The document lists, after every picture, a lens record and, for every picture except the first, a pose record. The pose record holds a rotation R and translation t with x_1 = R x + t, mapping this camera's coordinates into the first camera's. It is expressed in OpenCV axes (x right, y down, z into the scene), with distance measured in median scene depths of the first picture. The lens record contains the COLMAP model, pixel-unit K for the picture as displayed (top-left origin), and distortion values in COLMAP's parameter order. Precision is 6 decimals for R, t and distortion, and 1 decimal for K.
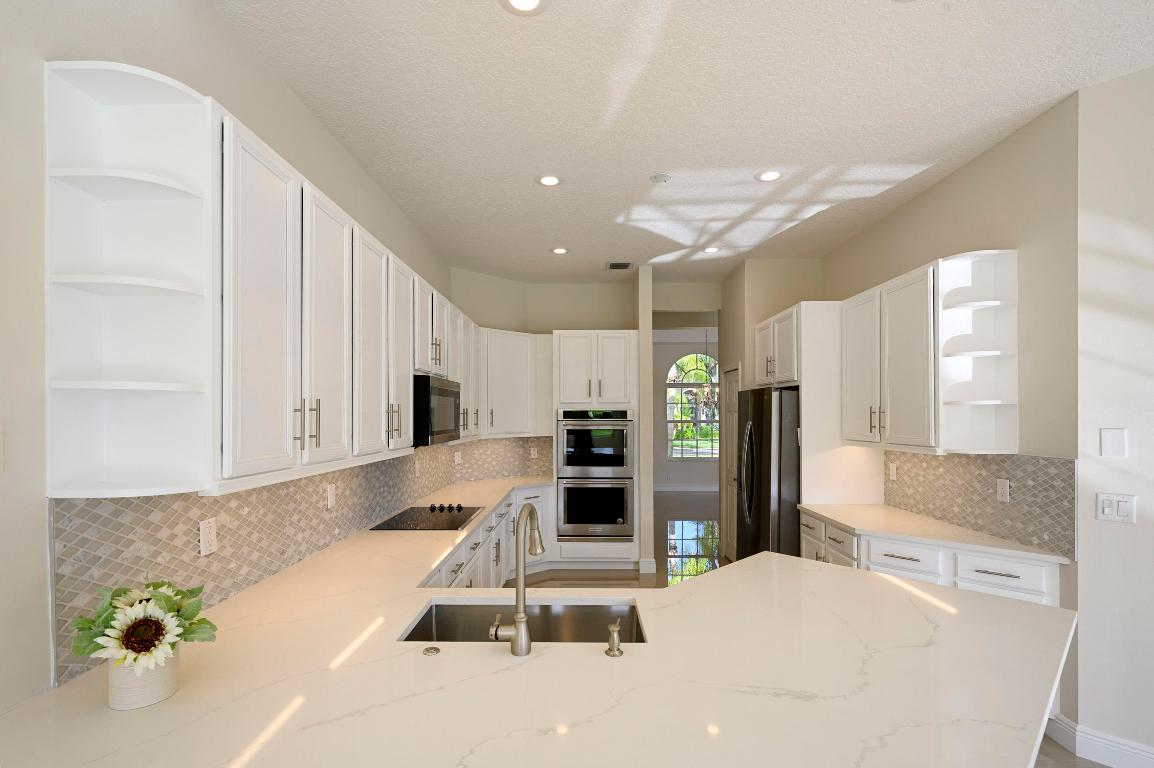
lens RADIAL K [[533.3, 0, 578.2], [0, 533.3, 412.0], [0, 0, 1]] dist [-0.000003, 0.000243]
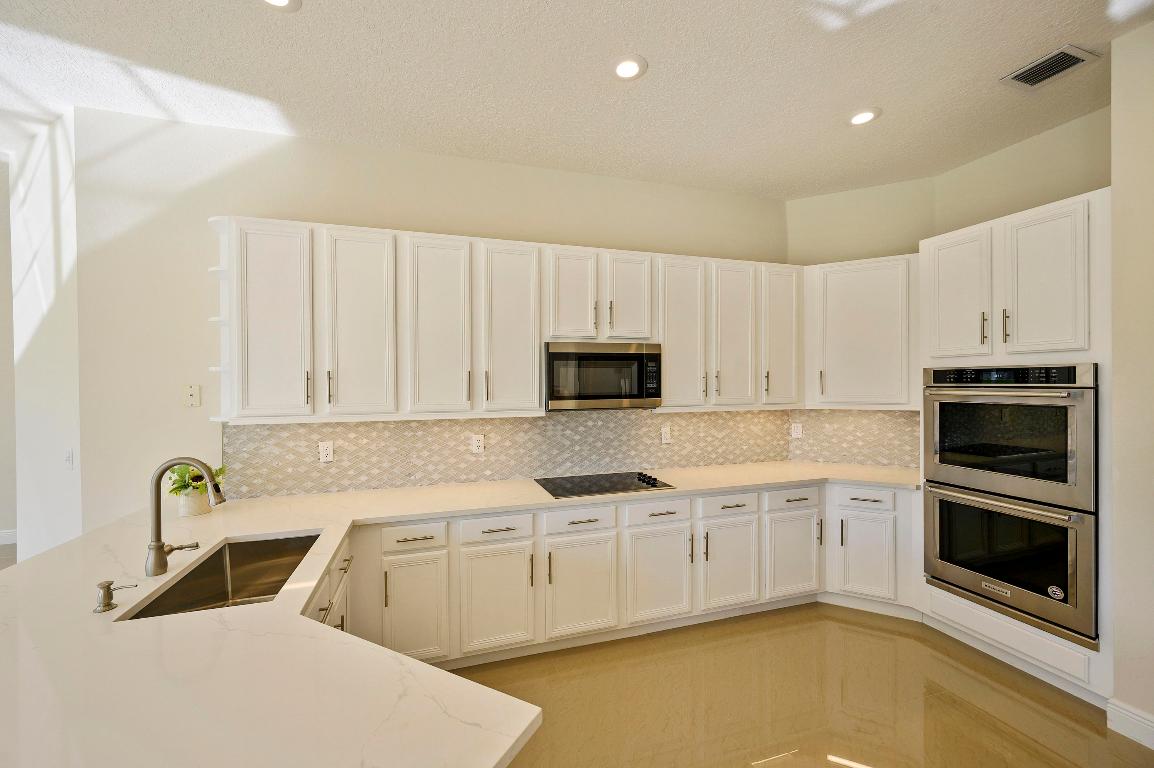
lens RADIAL K [[459.3, 0, 577.0], [0, 459.3, 384.0], [0, 0, 1]] dist [0.000488, 0.000201]
pose [[0.308348, 0.000681, -0.951273, 0.344296], [0.013056, 0.999903, 0.004947, 0.005577], [0.951184, -0.013945, 0.308309, 0.458782]]
